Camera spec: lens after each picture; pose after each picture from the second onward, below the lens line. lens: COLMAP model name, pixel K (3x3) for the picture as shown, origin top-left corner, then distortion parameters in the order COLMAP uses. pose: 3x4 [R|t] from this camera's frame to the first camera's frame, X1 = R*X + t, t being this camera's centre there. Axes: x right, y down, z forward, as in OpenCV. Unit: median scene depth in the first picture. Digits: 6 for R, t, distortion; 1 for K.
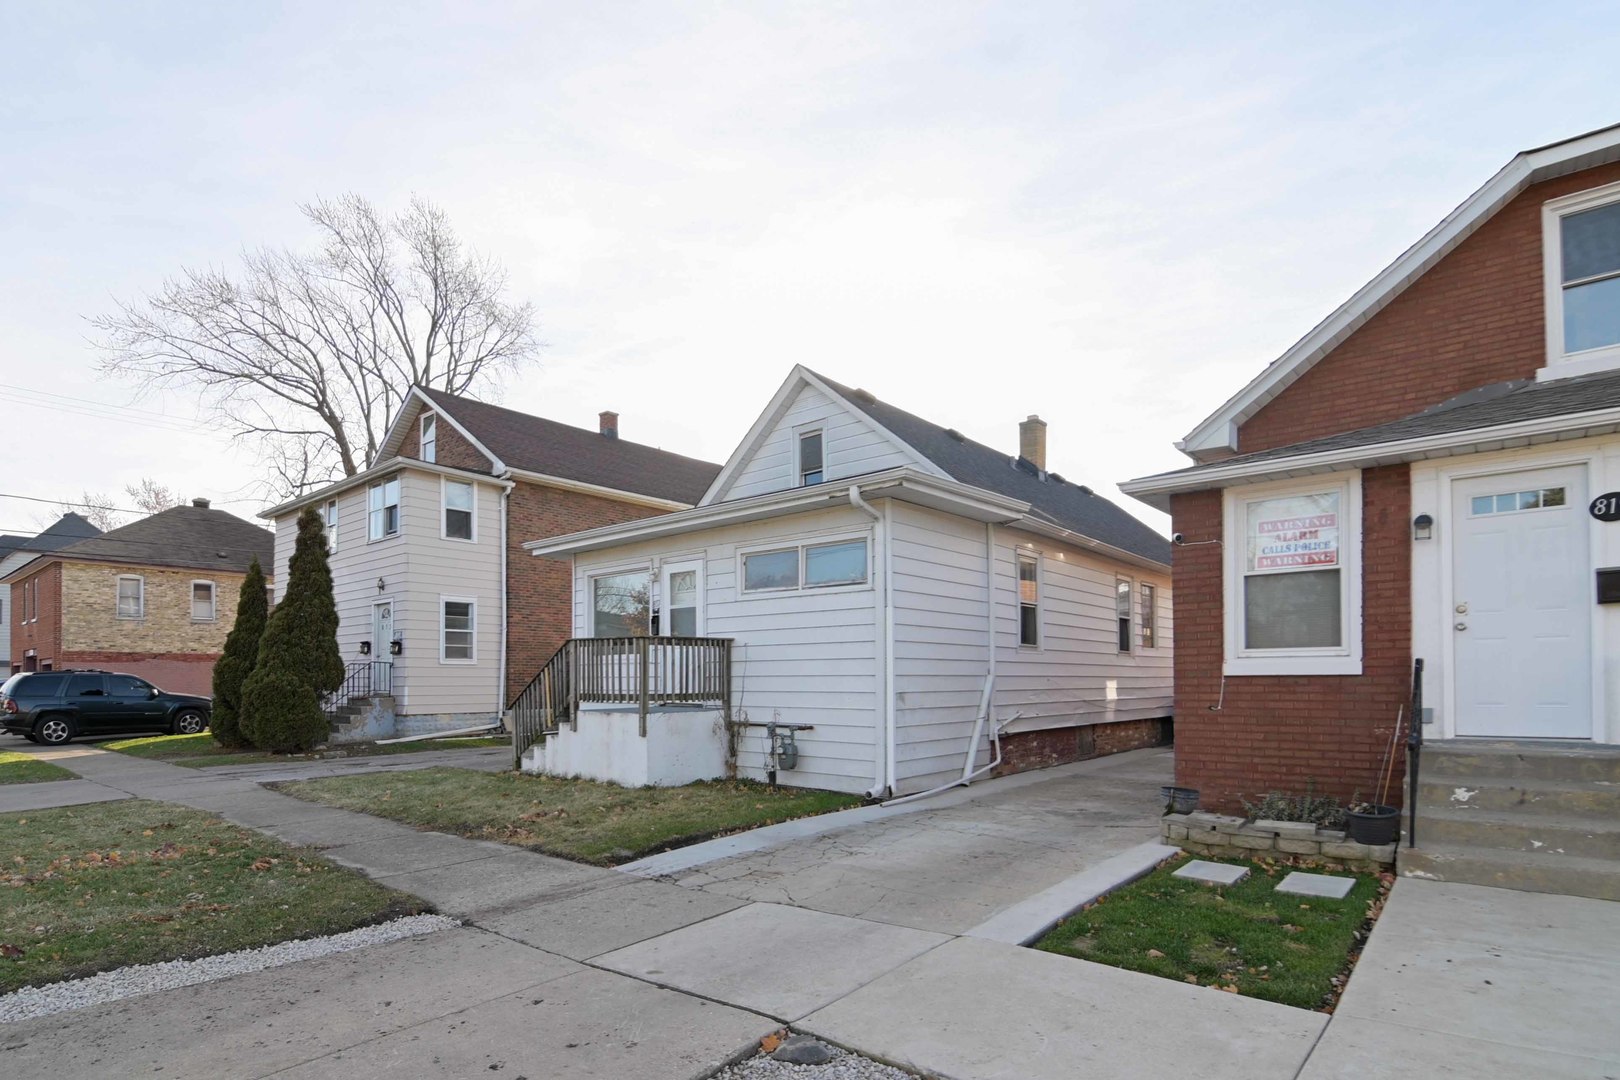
lens RADIAL K [[804.3, 0, 813.4], [0, 804.3, 536.7], [0, 0, 1]] dist [-0.002517, -0.014518]
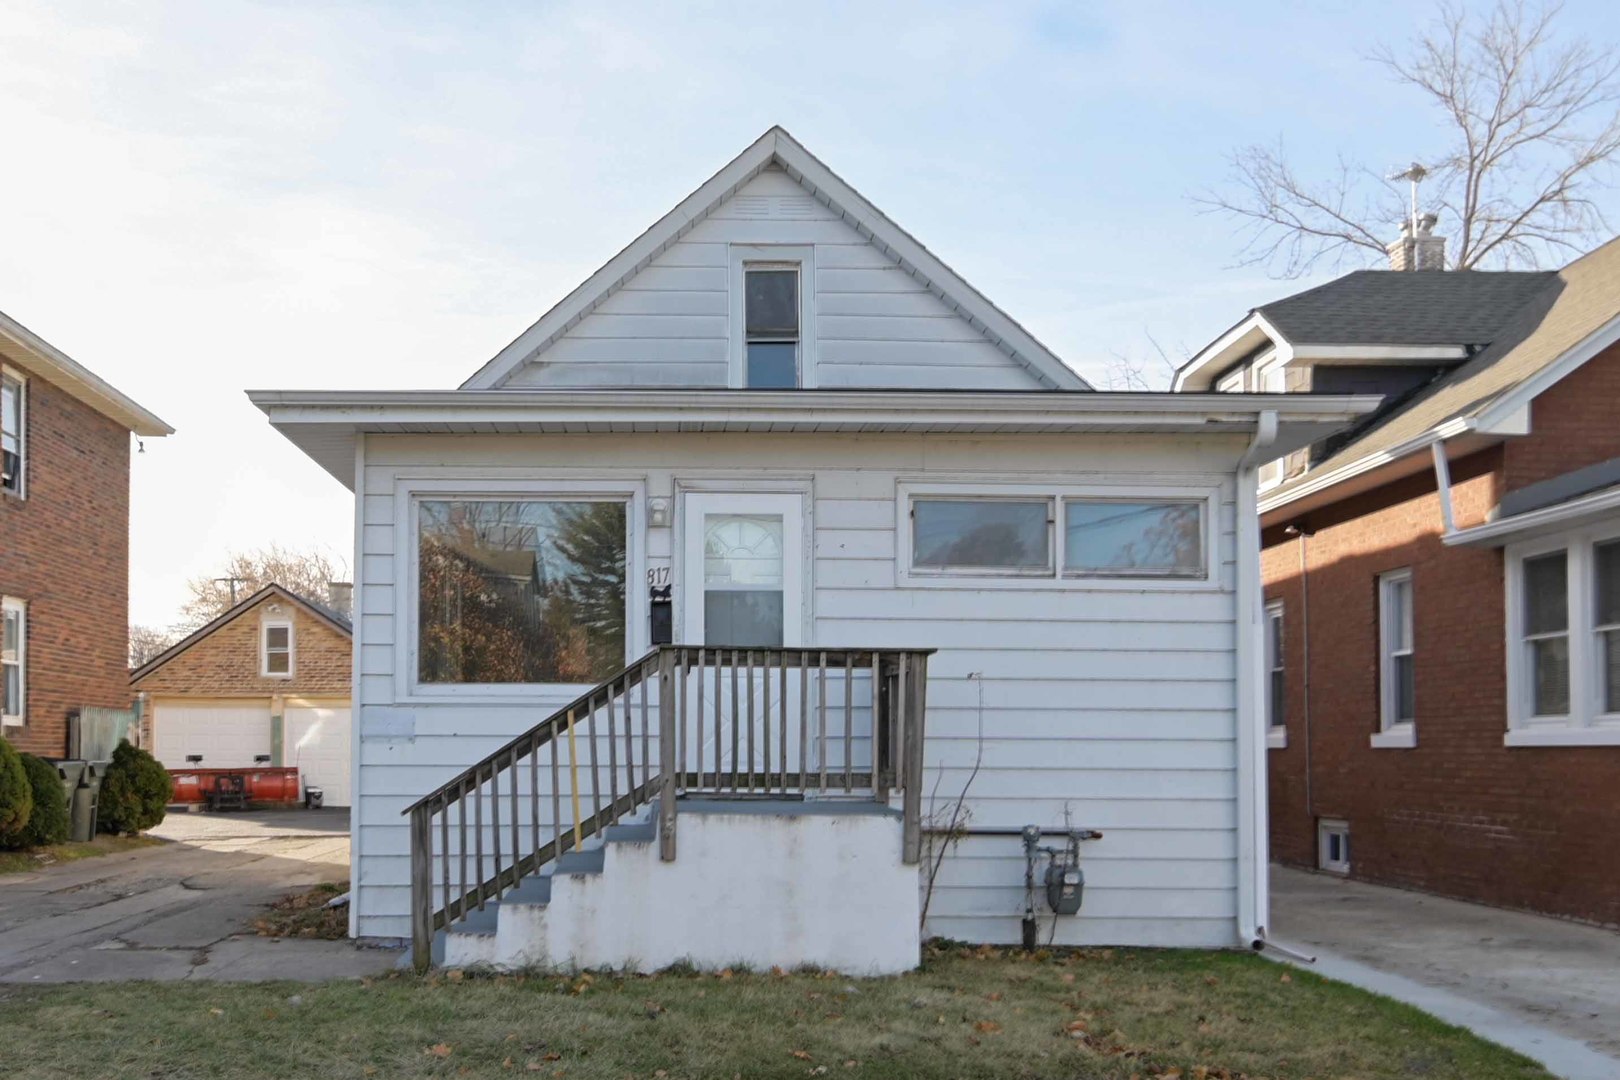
lens RADIAL K [[1431.2, 0, 810.2], [0, 1431.2, 501.5], [0, 0, 1]] dist [-0.009542, -0.009908]
pose [[0.765760, 0.116012, 0.632576, -0.729114], [-0.120154, 0.992084, -0.036493, 0.068370], [-0.631803, -0.048062, 0.773638, 0.361467]]
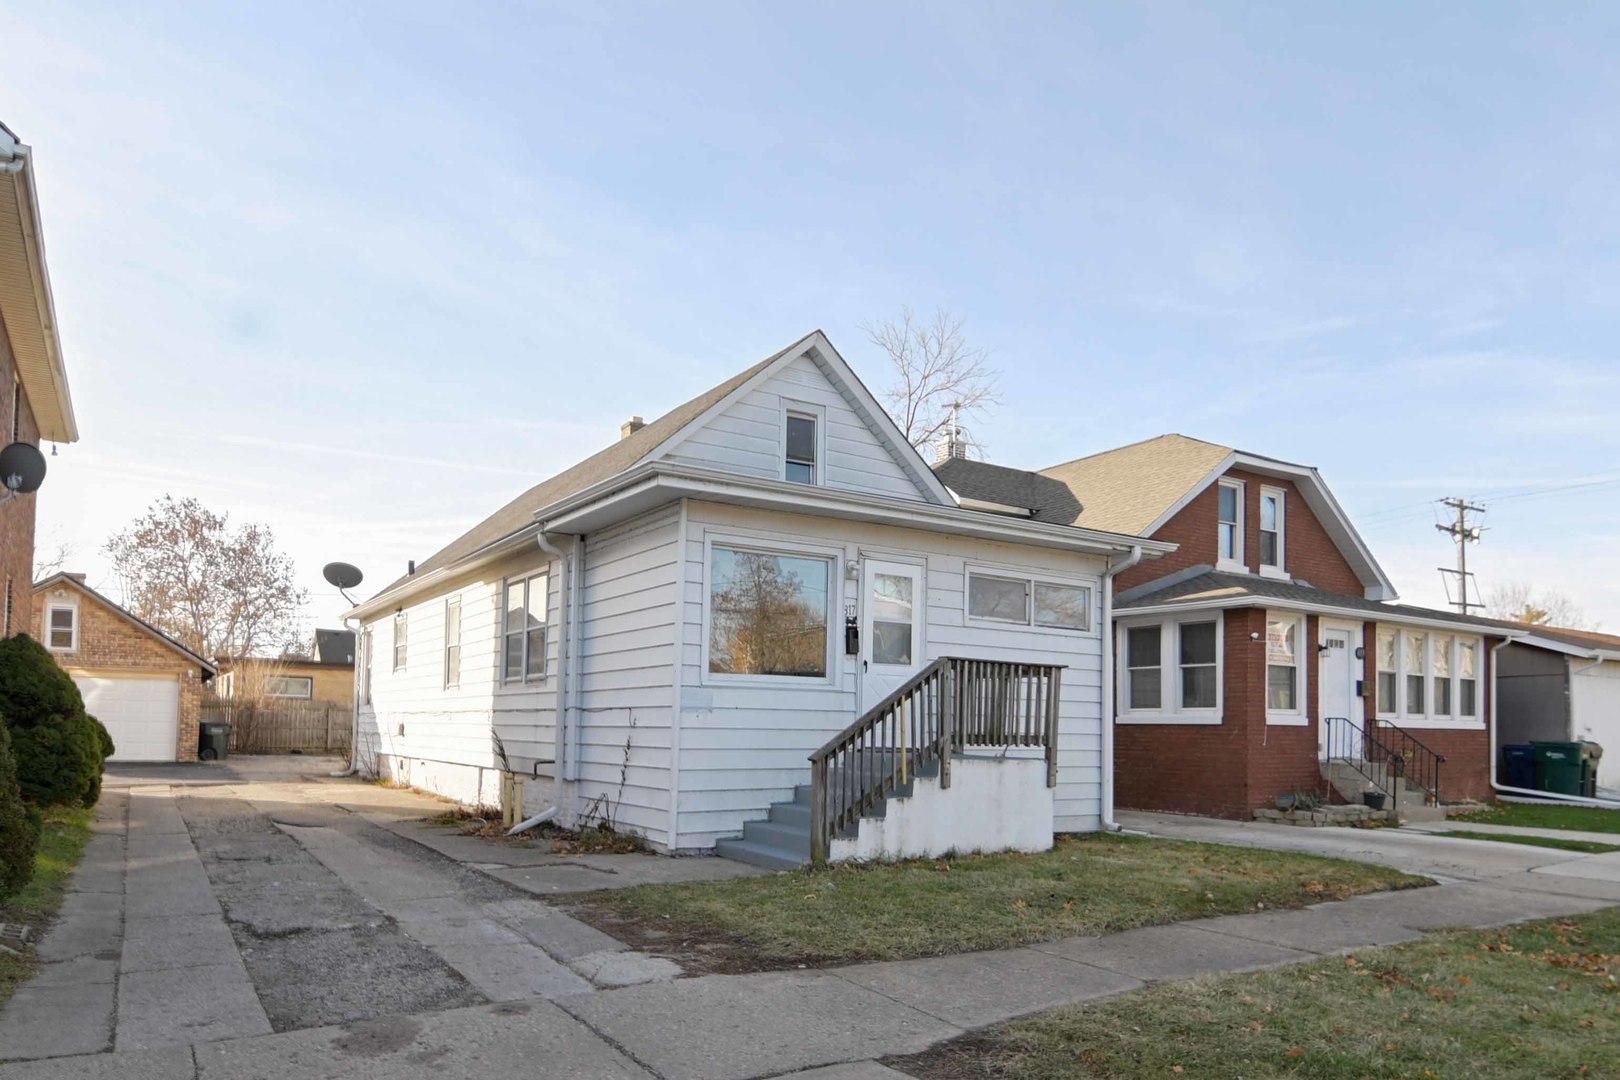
lens RADIAL K [[934.3, 0, 780.4], [0, 934.3, 541.5], [0, 0, 1]] dist [0.002164, -0.000066]
pose [[0.366367, 0.189331, 0.911004, -1.122837], [-0.181539, 0.974808, -0.129584, 0.161643], [-0.912589, -0.117908, 0.391509, 0.827633]]
